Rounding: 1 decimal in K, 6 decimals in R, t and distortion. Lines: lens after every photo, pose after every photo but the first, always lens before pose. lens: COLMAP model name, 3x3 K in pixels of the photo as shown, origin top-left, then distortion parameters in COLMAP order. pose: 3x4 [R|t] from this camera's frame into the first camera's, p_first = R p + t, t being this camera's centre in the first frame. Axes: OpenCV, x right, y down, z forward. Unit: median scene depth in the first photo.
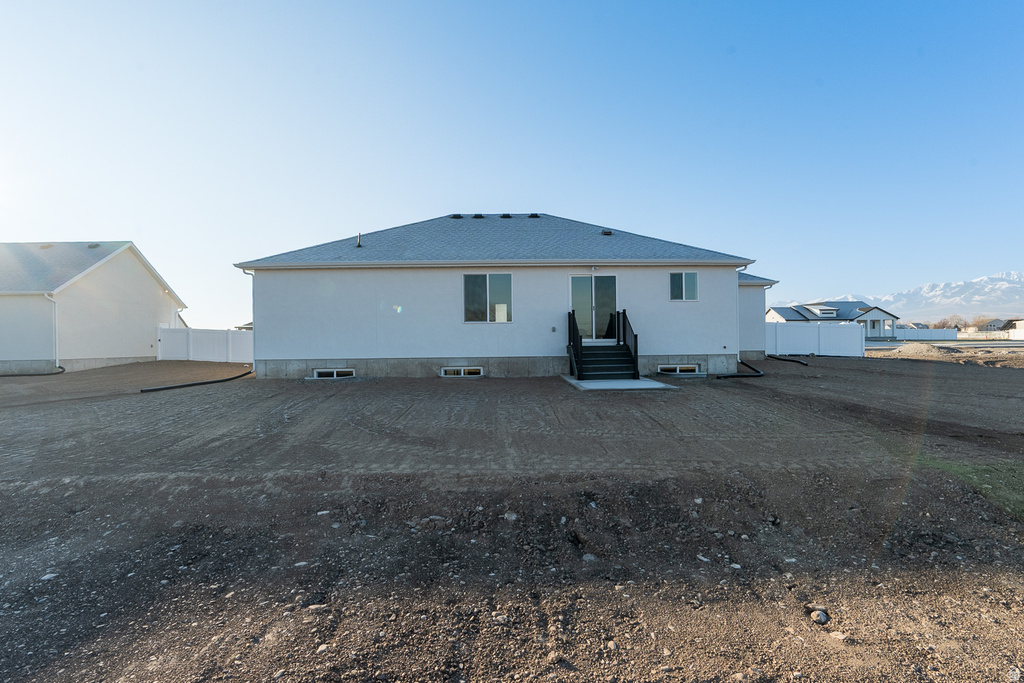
lens RADIAL K [[483.5, 0, 511.2], [0, 483.5, 341.7], [0, 0, 1]] dist [-0.029899, 0.010816]
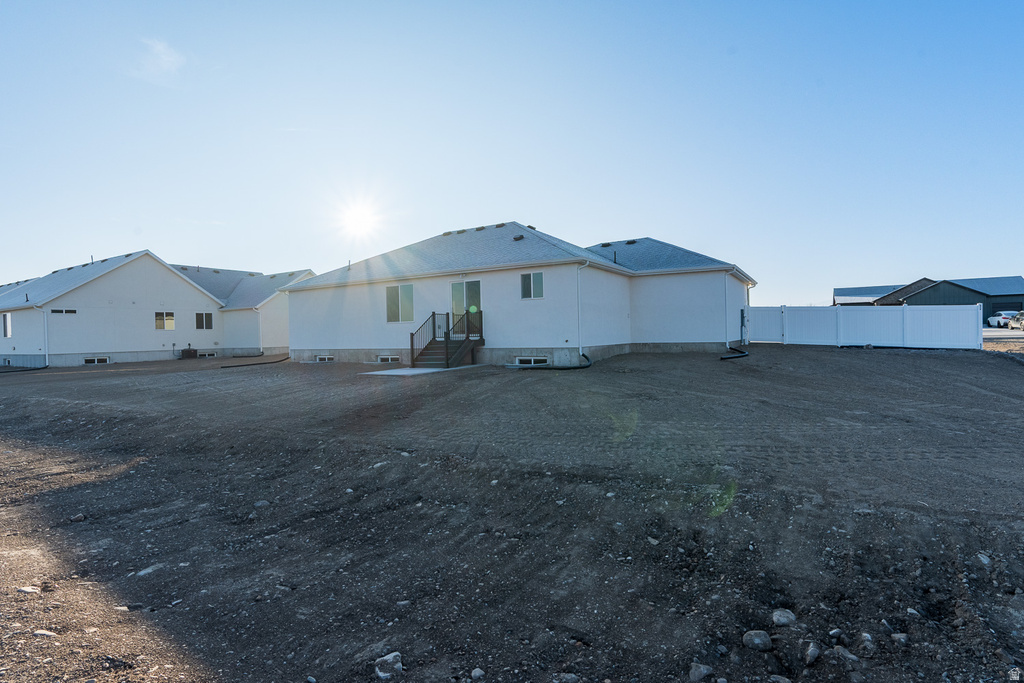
lens RADIAL K [[483.5, 0, 508.1], [0, 483.5, 339.3], [0, 0, 1]] dist [-0.029899, 0.010816]
pose [[0.858516, -0.002333, -0.512782, 0.877650], [0.011743, 0.999817, 0.015111, -0.009834], [0.512653, -0.018995, 0.858386, 0.021296]]
